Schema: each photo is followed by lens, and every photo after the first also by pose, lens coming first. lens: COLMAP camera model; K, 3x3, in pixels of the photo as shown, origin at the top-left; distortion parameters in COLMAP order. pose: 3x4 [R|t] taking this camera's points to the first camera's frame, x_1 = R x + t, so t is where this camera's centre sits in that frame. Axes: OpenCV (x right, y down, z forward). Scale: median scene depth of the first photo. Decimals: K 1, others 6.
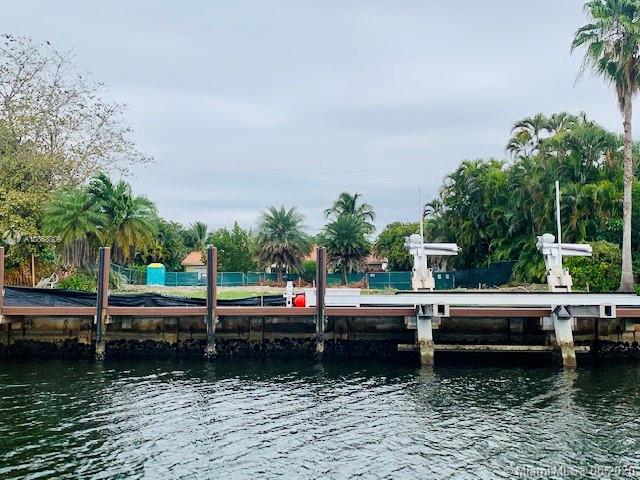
lens RADIAL K [[702.8, 0, 320.0], [0, 702.8, 240.0], [0, 0, 1]] dist [0.017506, -0.000988]
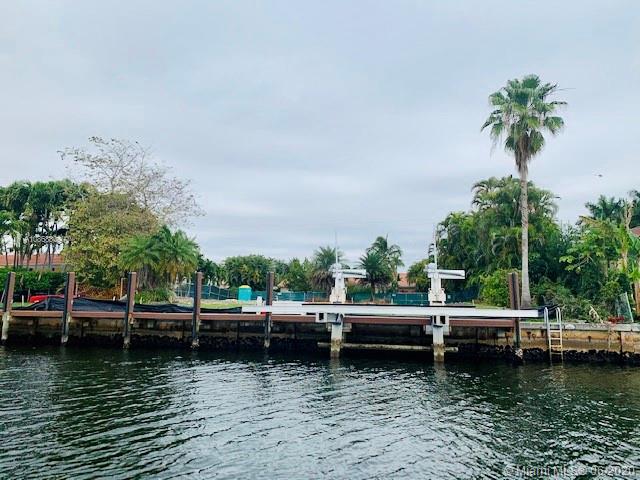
lens RADIAL K [[483.2, 0, 320.0], [0, 483.2, 240.0], [0, 0, 1]] dist [0.007233, -0.002368]
pose [[0.985490, -0.011161, -0.169367, 0.252056], [0.000310, 0.997952, -0.063961, 0.006615], [0.169734, 0.062980, 0.983475, 0.044583]]
